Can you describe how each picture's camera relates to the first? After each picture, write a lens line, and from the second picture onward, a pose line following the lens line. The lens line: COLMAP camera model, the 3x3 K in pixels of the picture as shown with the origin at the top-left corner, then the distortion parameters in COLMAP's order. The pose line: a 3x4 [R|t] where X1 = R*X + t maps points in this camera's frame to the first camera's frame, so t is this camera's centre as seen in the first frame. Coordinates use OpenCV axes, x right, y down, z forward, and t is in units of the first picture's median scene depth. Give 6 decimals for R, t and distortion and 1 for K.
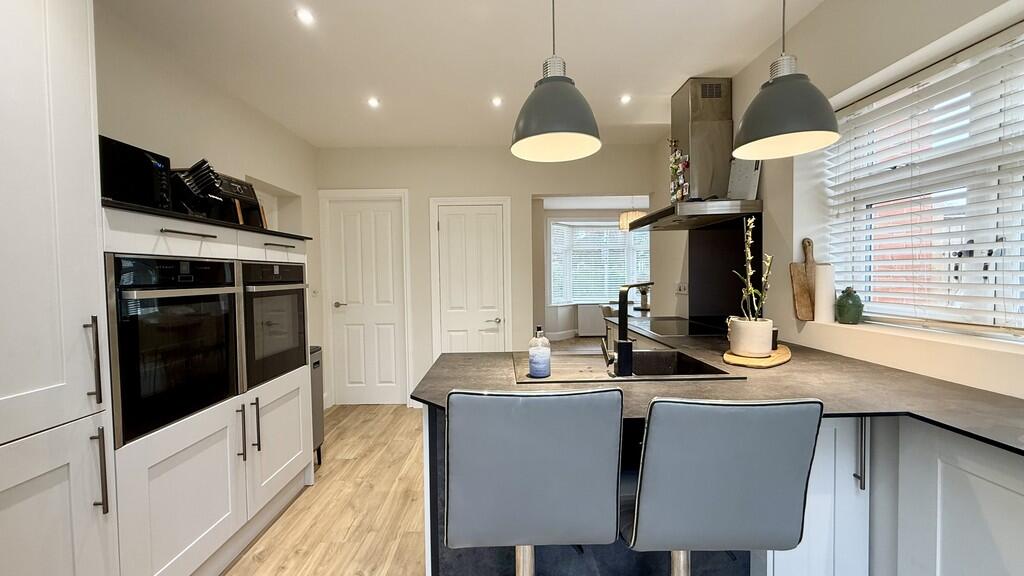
lens RADIAL K [[411.4, 0, 512.0], [0, 411.4, 288.0], [0, 0, 1]] dist [-0.001301, -0.000192]
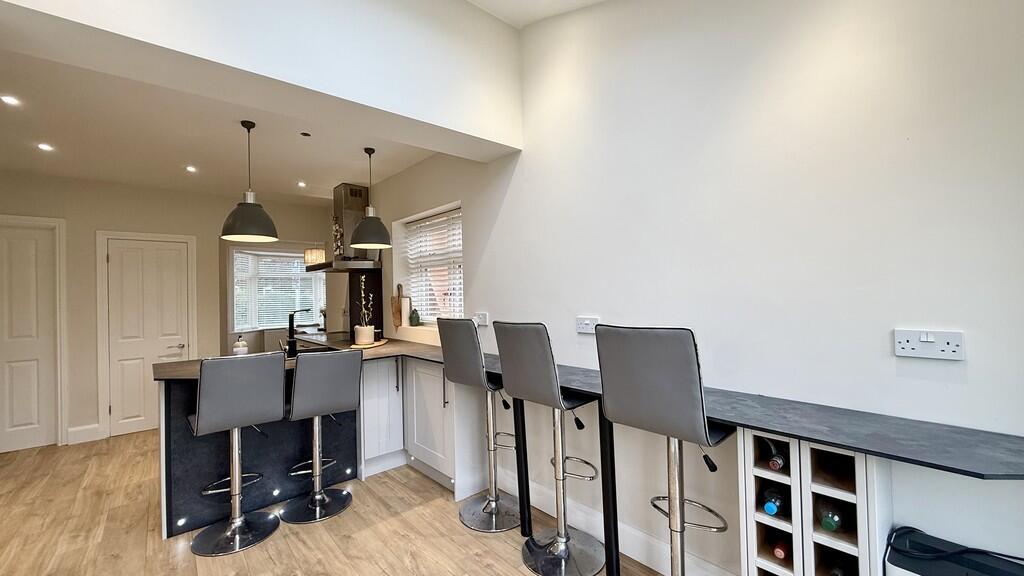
lens RADIAL K [[411.4, 0, 512.0], [0, 411.4, 288.0], [0, 0, 1]] dist [-0.001301, -0.000192]
pose [[0.763495, 0.005836, 0.645787, -0.118050], [0.031309, 0.998449, -0.046038, 0.003617], [-0.645054, 0.055369, 0.762128, -0.717736]]
